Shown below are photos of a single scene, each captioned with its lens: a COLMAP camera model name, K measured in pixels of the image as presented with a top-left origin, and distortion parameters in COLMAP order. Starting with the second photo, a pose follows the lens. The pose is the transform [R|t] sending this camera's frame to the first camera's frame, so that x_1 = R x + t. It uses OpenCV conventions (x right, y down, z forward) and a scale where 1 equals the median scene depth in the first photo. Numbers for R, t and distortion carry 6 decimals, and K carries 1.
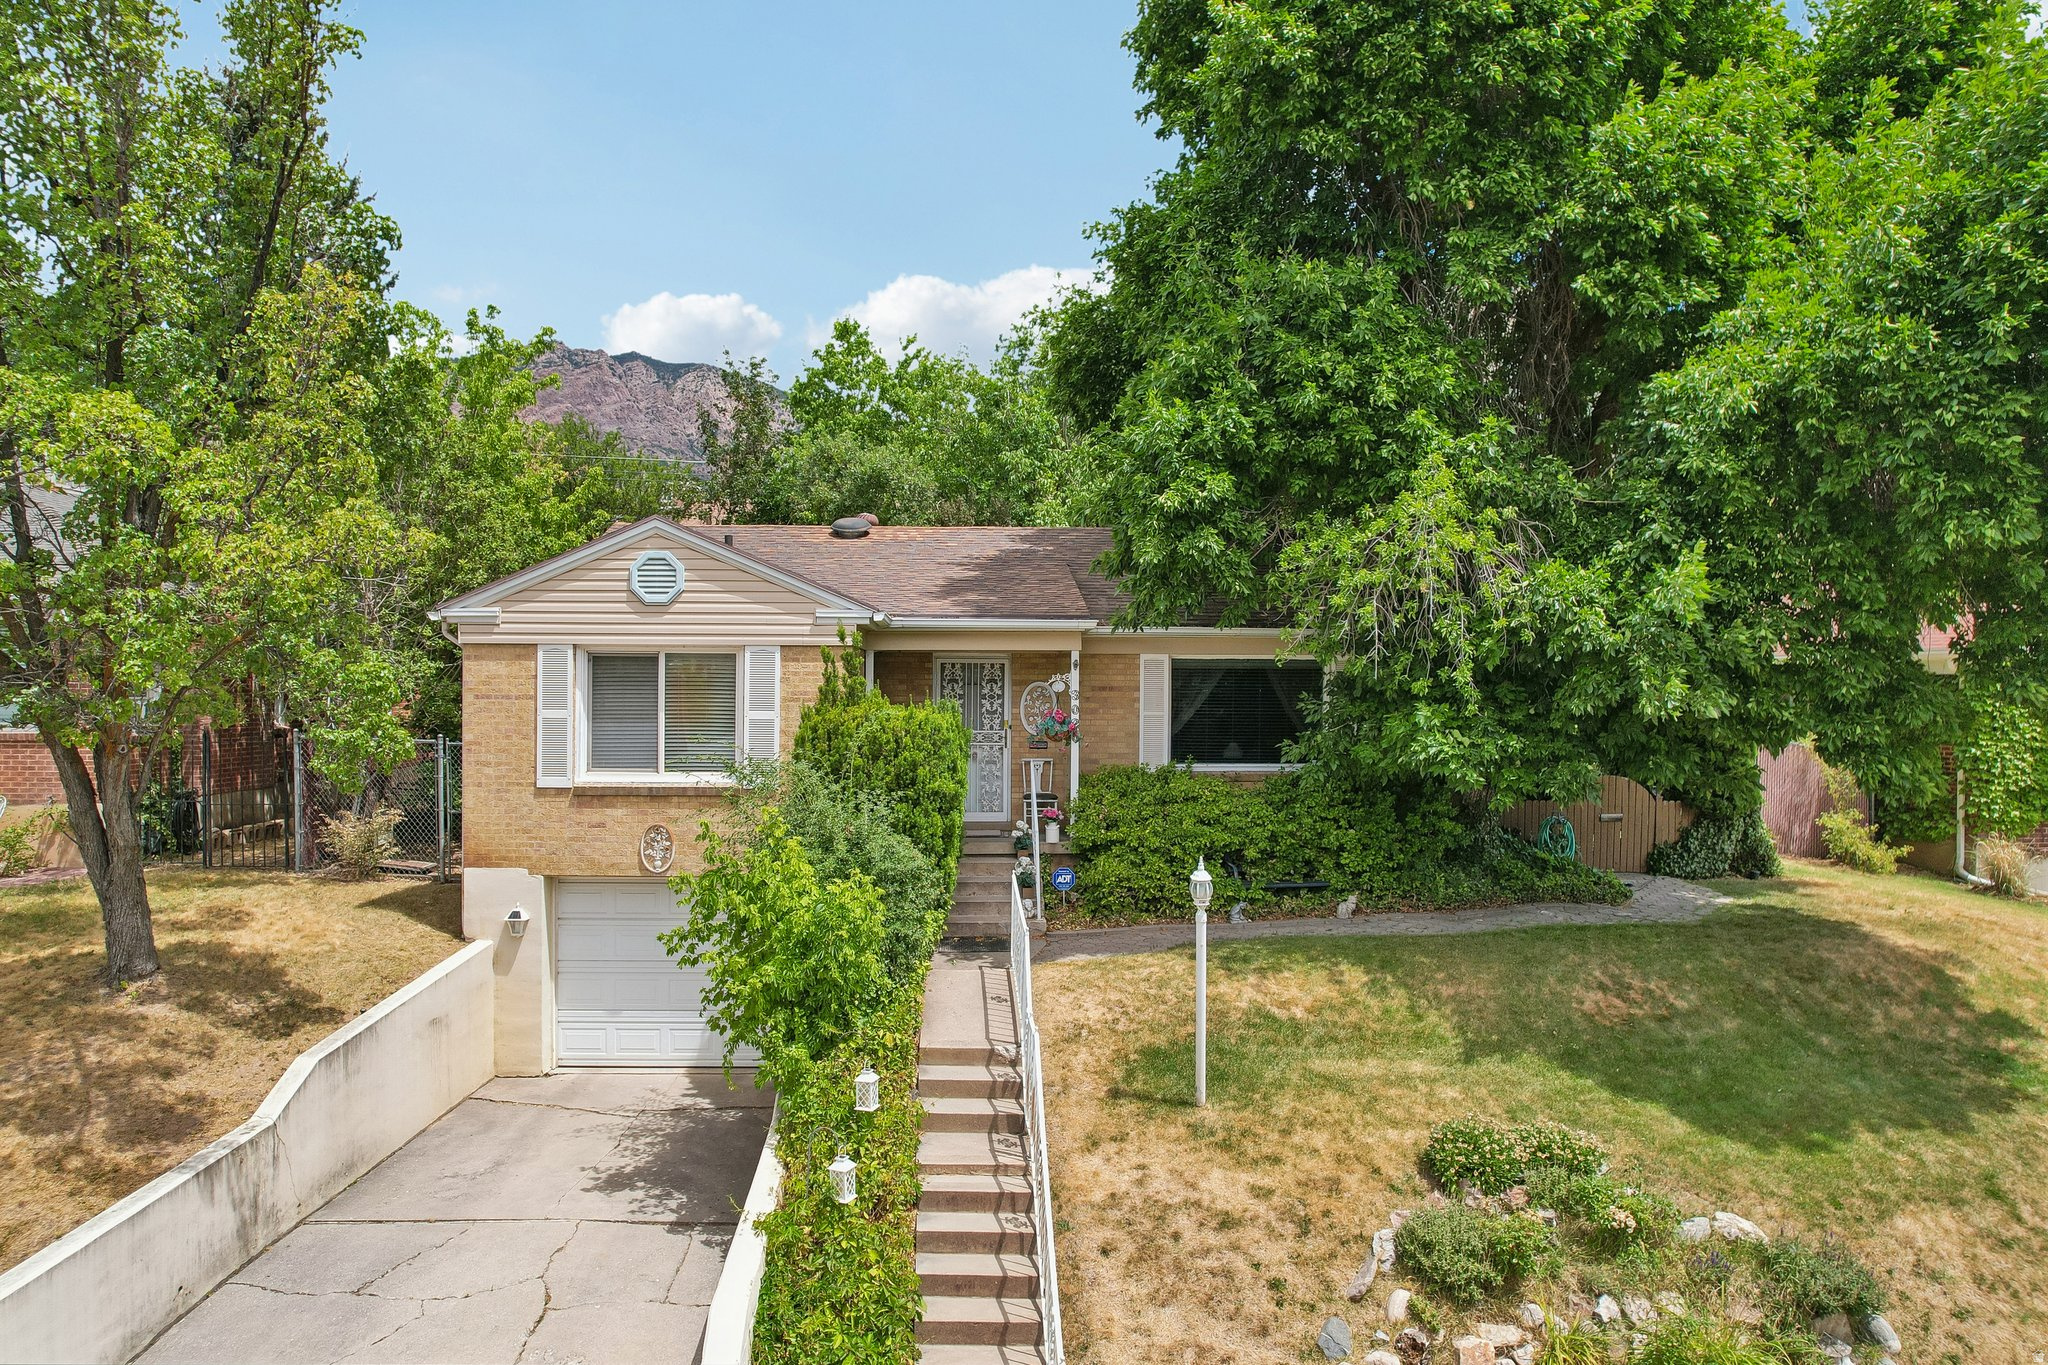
lens RADIAL K [[1348.6, 0, 1022.6], [0, 1348.6, 689.0], [0, 0, 1]] dist [-0.087561, 0.065729]
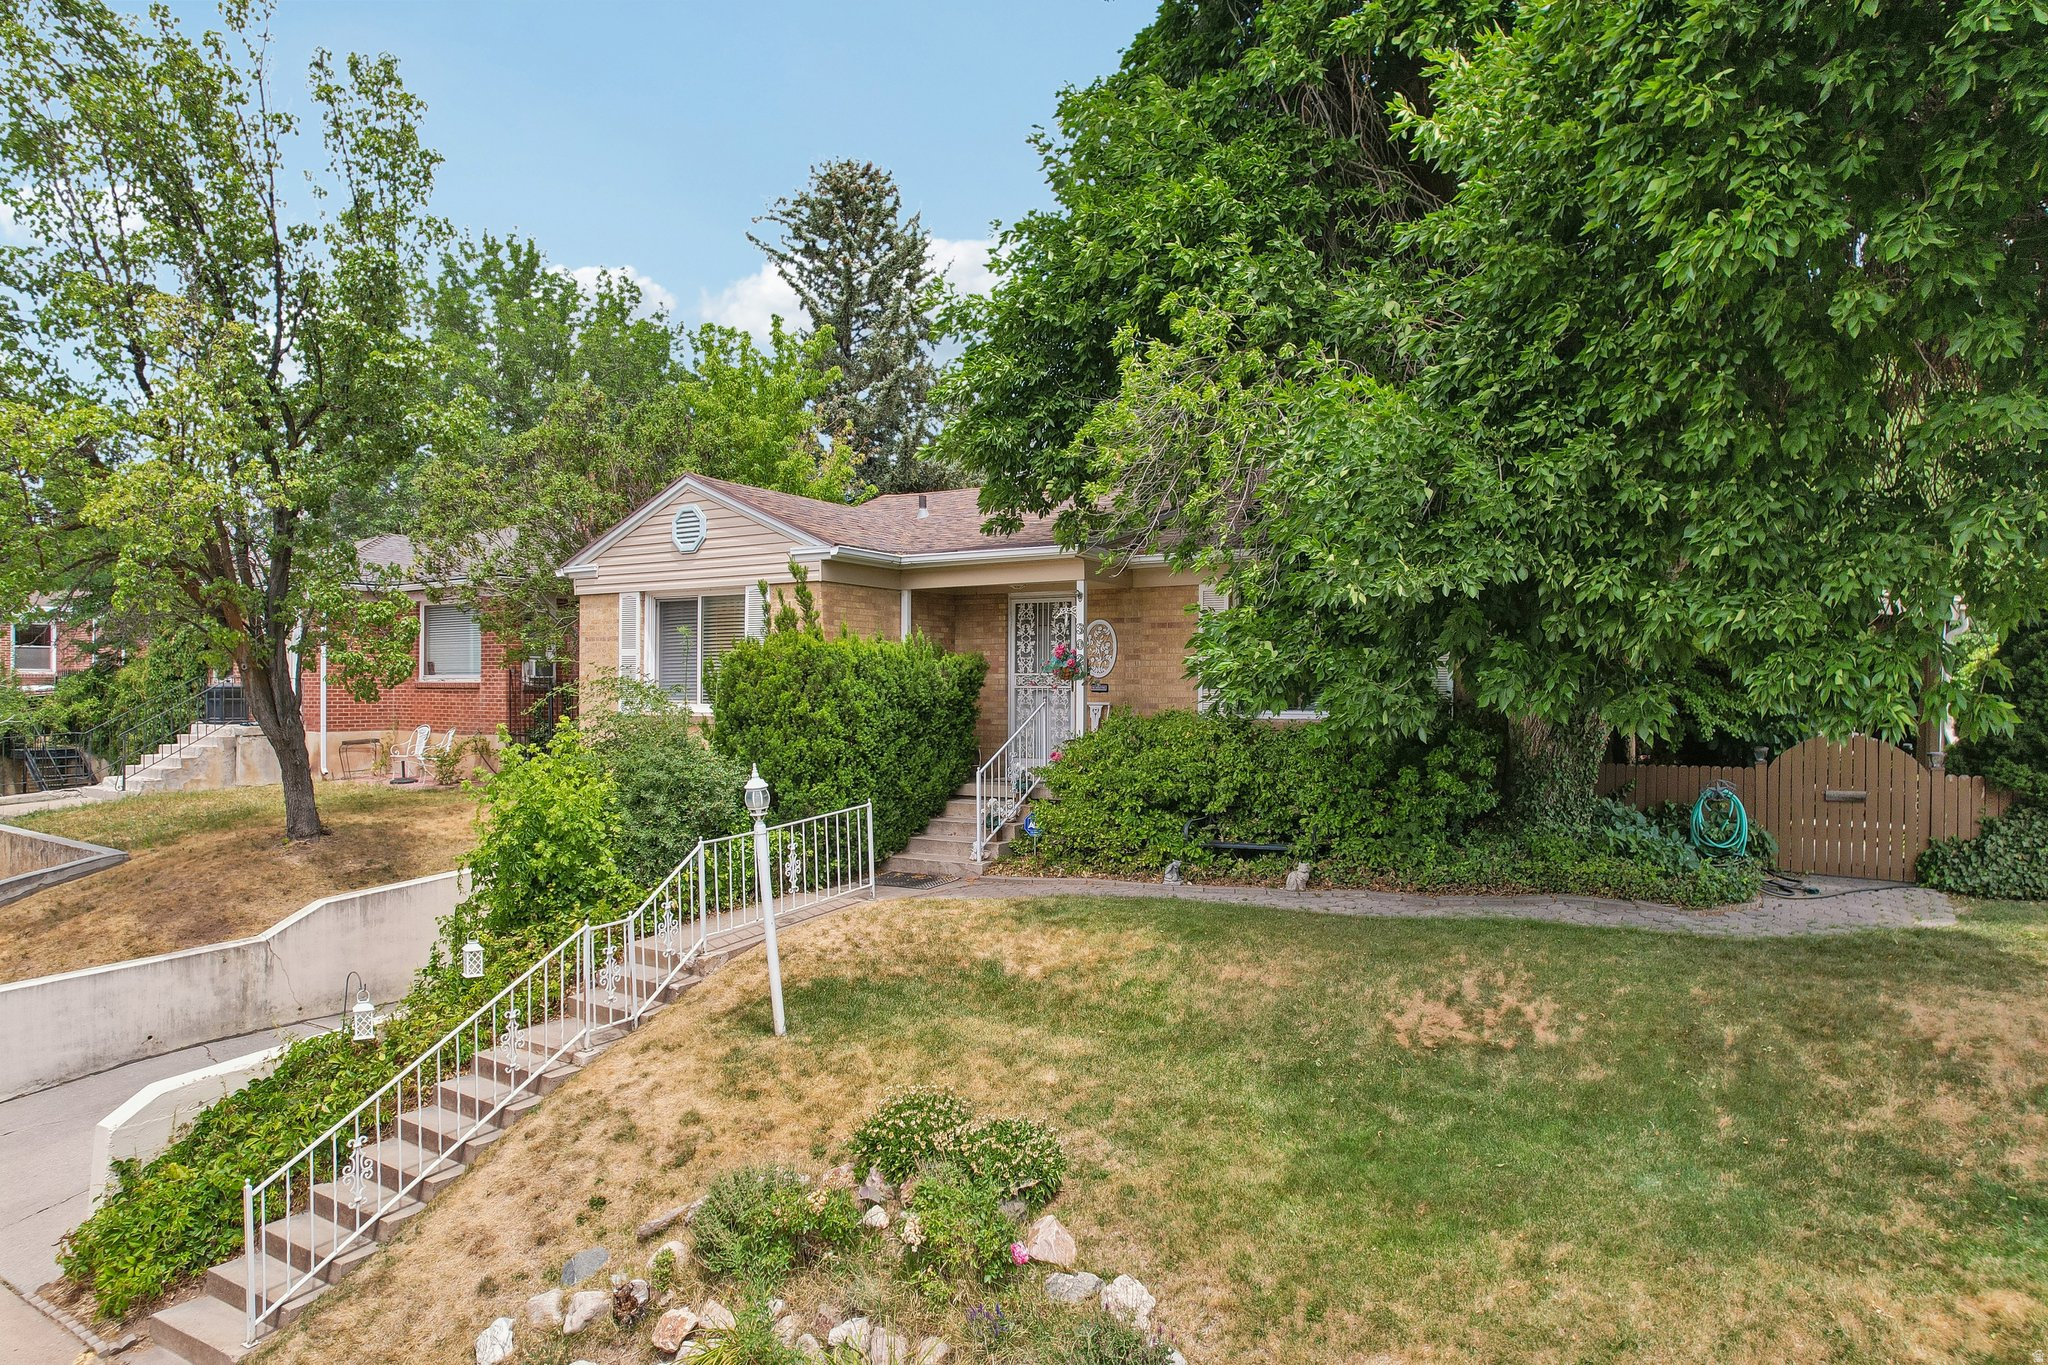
lens RADIAL K [[1348.6, 0, 1029.3], [0, 1348.6, 678.8], [0, 0, 1]] dist [-0.087561, 0.065729]
pose [[0.816139, -0.005926, -0.577825, 0.608230], [-0.002355, 0.999905, -0.013580, 0.057346], [0.577851, 0.012444, 0.816047, 0.254615]]
